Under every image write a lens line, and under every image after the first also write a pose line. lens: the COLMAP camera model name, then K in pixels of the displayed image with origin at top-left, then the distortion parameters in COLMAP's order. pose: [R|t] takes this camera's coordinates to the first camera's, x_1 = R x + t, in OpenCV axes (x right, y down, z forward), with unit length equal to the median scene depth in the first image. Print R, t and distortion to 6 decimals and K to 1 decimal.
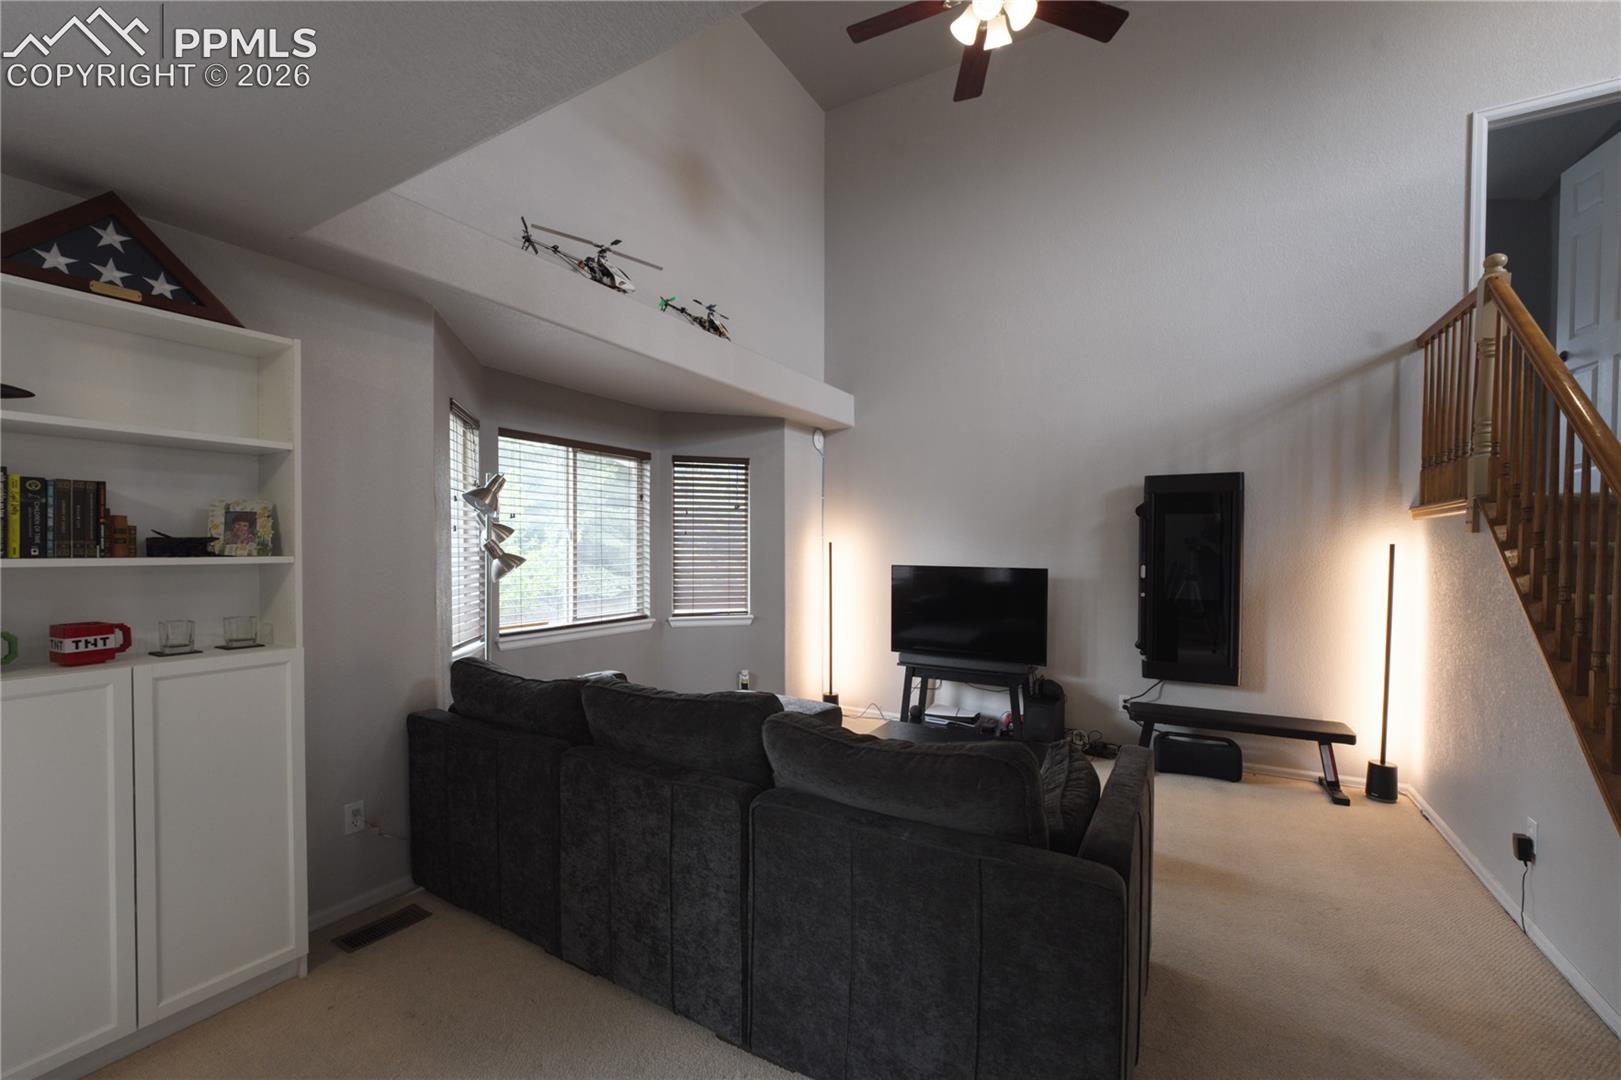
lens RADIAL K [[672.6, 0, 809.3], [0, 672.6, 551.1], [0, 0, 1]] dist [-0.000222, 0.000025]
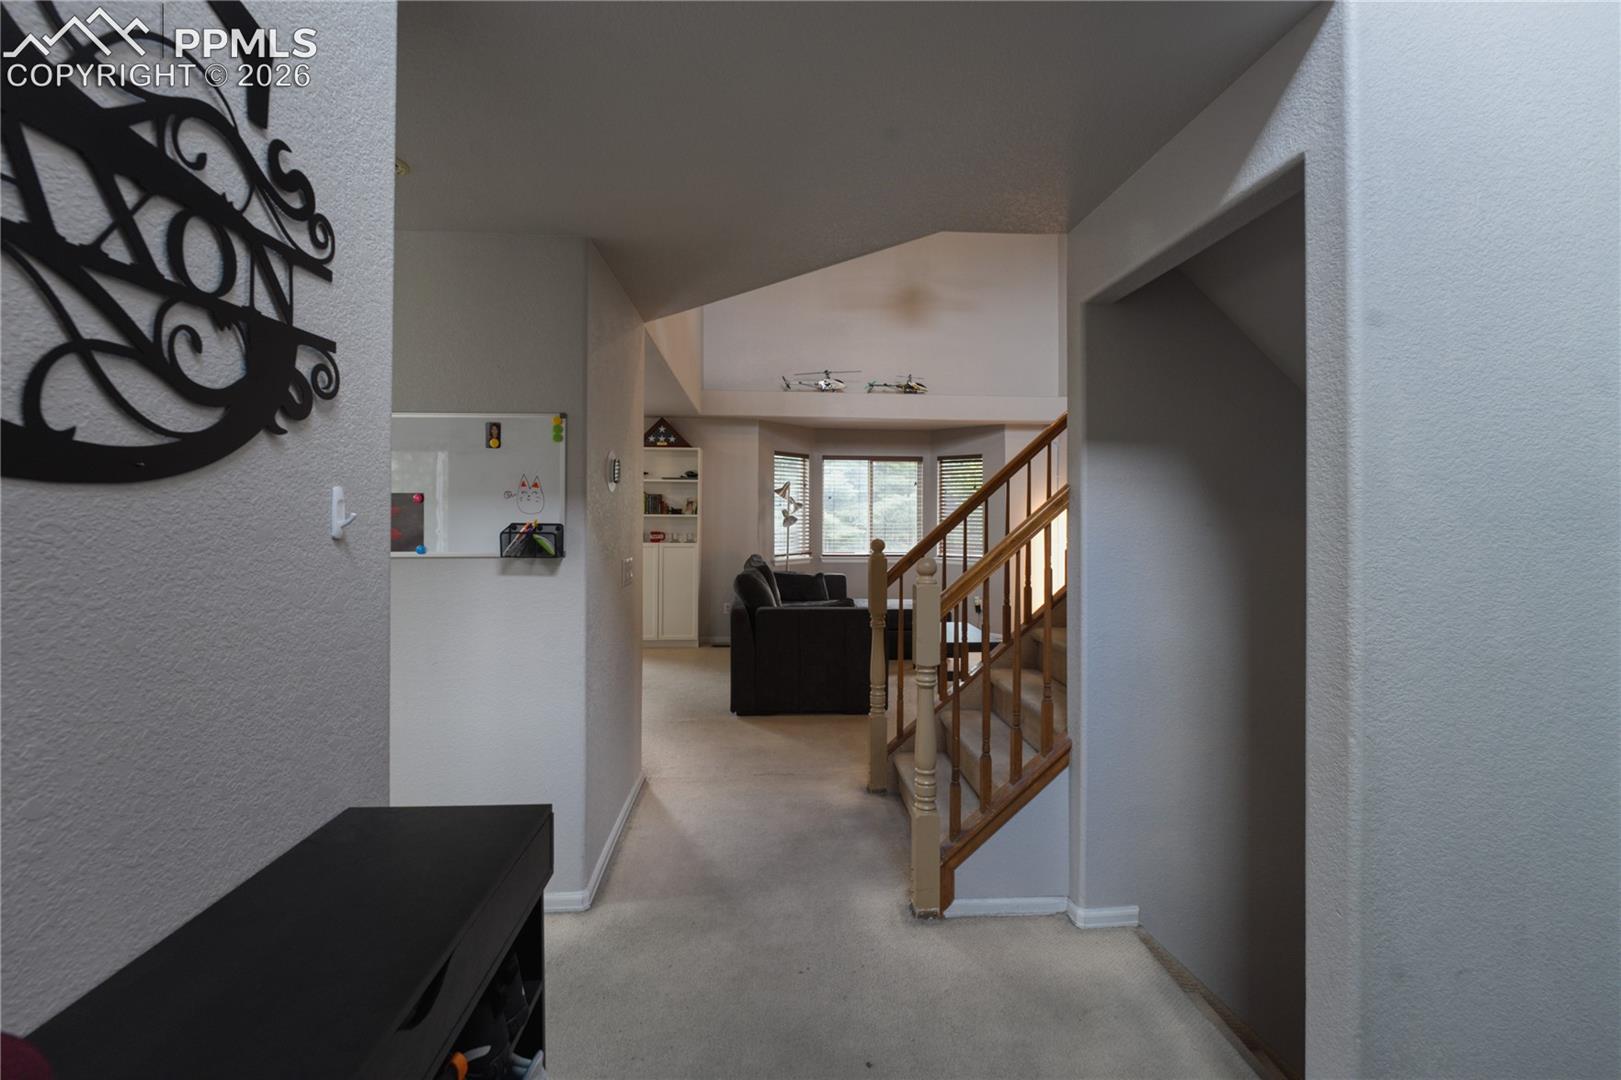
lens RADIAL K [[675.3, 0, 811.4], [0, 675.3, 511.0], [0, 0, 1]] dist [-0.000274, -0.000043]
pose [[0.560841, 0.000359, -0.827923, 1.402497], [-0.012131, 0.999896, -0.007783, 0.005431], [0.827835, 0.014409, 0.560787, -0.231350]]
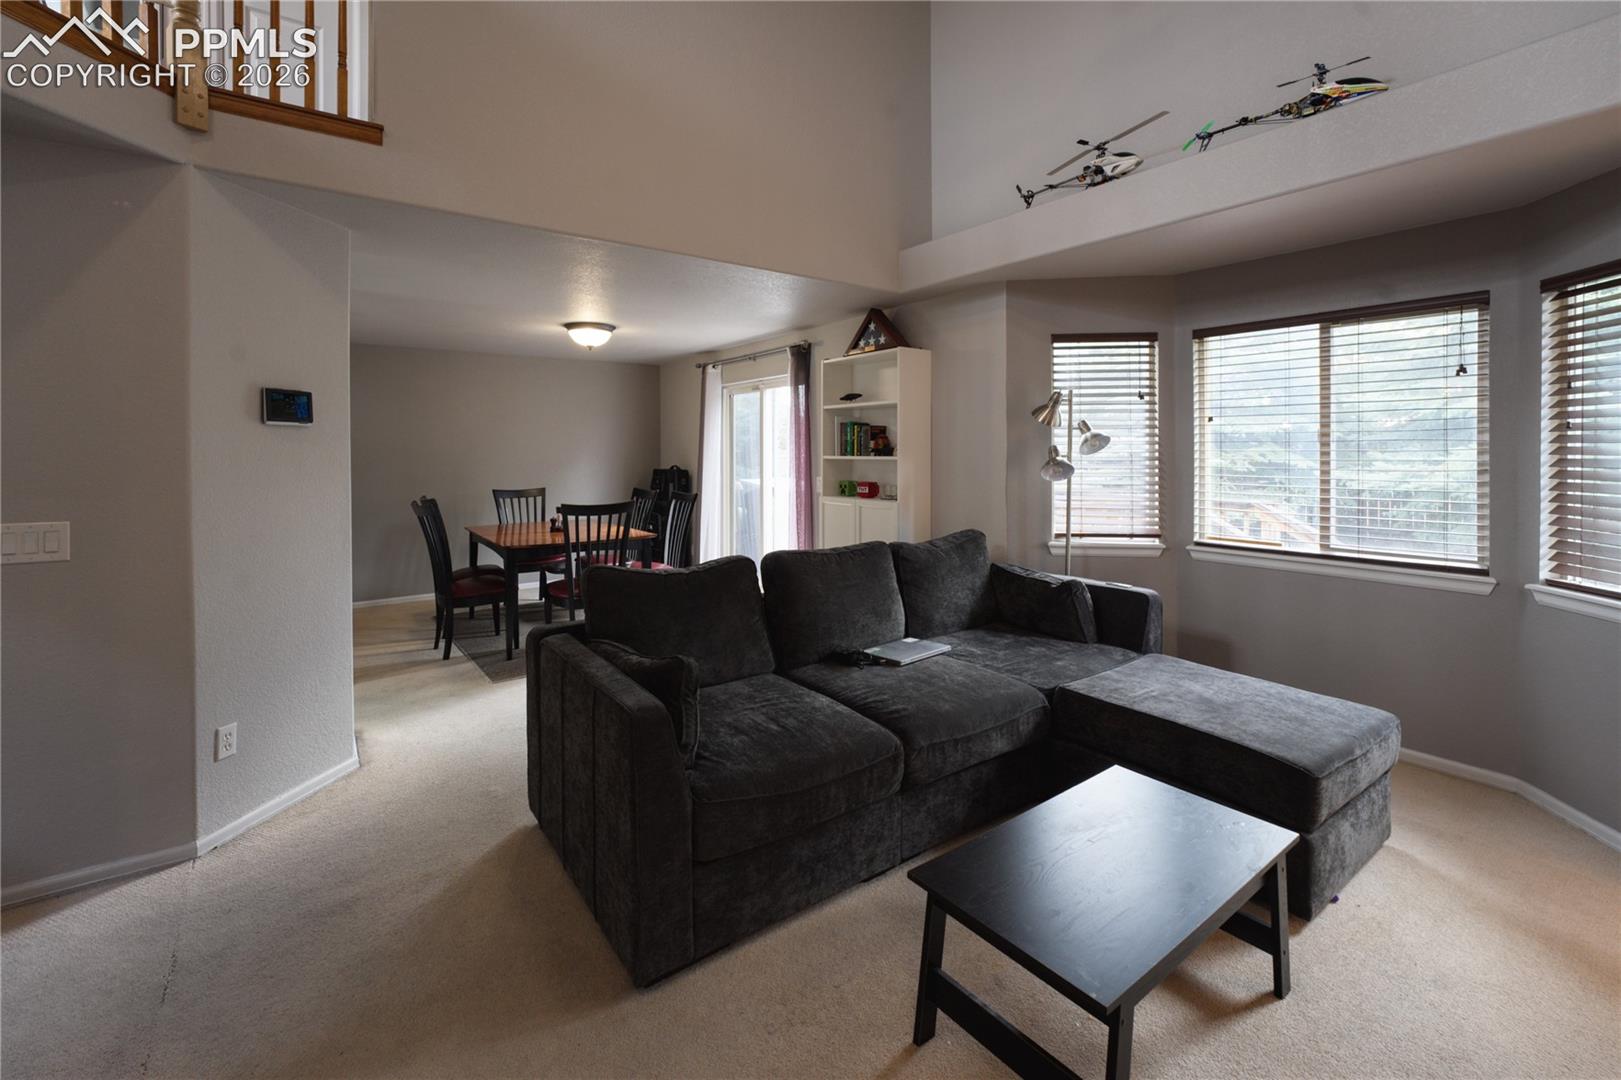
lens RADIAL K [[694.2, 0, 816.8], [0, 694.2, 455.5], [0, 0, 1]] dist [-0.001493, -0.000307]
pose [[-0.391054, 0.010768, -0.920305, 0.762013], [-0.003585, 0.999906, 0.013223, -0.014490], [0.920361, 0.008470, -0.390979, 0.992111]]
